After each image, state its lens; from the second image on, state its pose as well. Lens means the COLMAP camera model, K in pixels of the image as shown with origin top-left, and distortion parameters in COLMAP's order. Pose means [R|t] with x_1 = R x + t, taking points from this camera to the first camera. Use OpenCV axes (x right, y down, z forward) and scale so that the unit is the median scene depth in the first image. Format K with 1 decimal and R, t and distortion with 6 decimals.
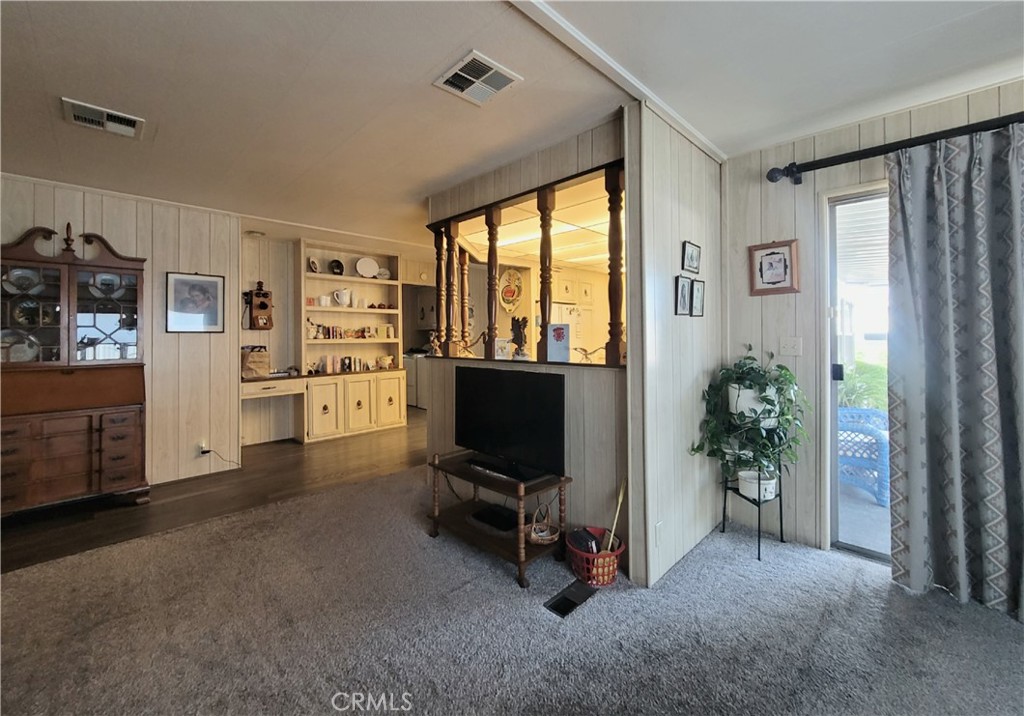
lens RADIAL K [[423.8, 0, 509.0], [0, 423.8, 332.4], [0, 0, 1]] dist [0.000654, 0.000484]
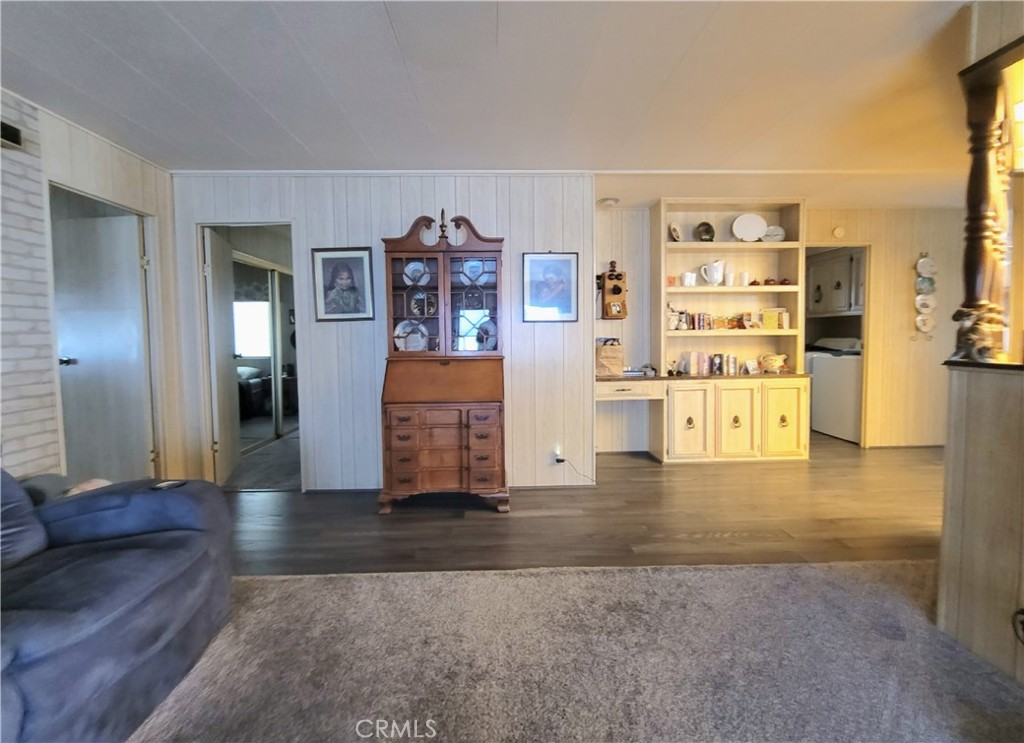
lens RADIAL K [[423.3, 0, 506.7], [0, 423.3, 352.2], [0, 0, 1]] dist [-0.002010, 0.005974]
pose [[0.734732, 0.028106, -0.677775, -0.175298], [0.011182, 0.998504, 0.053528, 0.011901], [0.678265, -0.046908, 0.733319, 0.245139]]
